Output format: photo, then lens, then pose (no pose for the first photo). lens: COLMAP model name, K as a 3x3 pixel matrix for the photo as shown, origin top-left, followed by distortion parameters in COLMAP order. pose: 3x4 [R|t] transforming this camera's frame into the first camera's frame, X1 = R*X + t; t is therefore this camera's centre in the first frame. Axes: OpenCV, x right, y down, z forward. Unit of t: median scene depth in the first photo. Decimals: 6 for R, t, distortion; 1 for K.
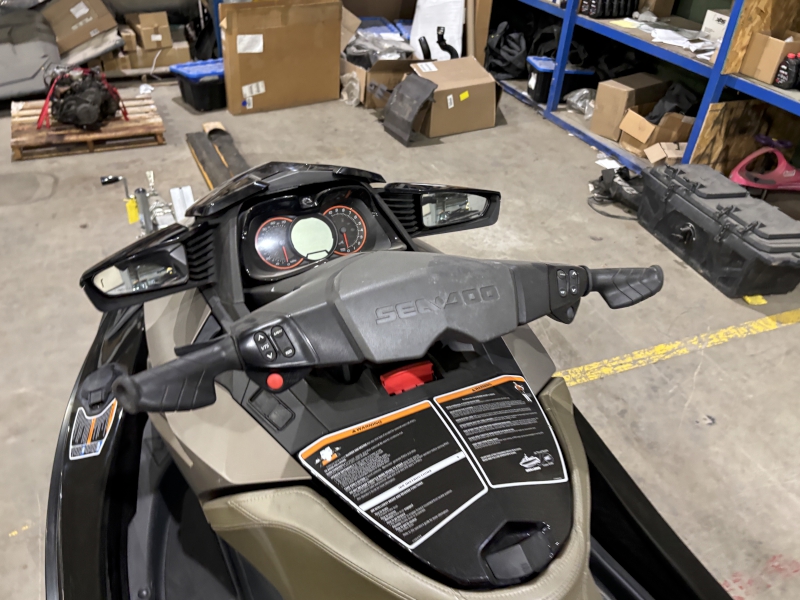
lens RADIAL K [[640.2, 0, 400.0], [0, 640.2, 300.0], [0, 0, 1]] dist [0.000383, -0.007562]
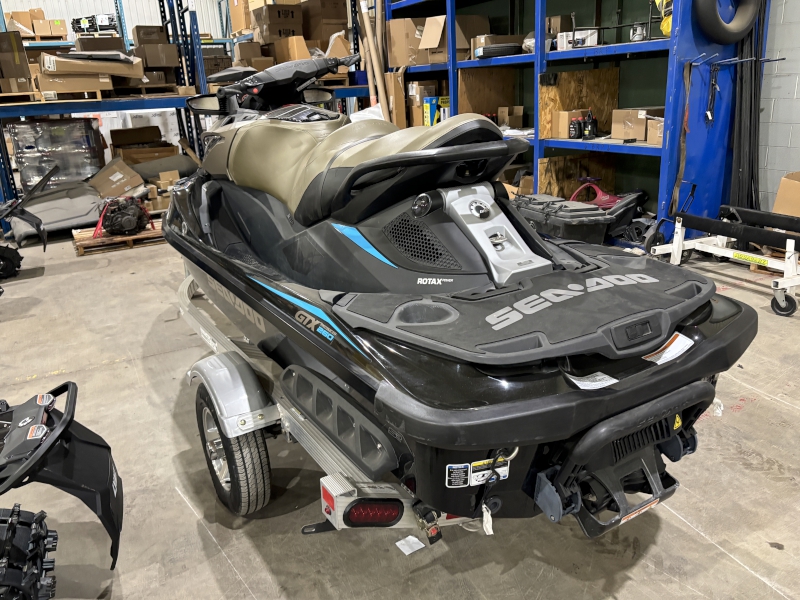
lens RADIAL K [[652.6, 0, 400.0], [0, 652.6, 300.0], [0, 0, 1]] dist [0.016893, -0.001727]
pose [[0.992387, -0.120819, 0.023911, 0.070864], [0.122261, 0.942942, -0.309699, 0.434377], [0.014871, 0.310264, 0.950534, -0.373555]]
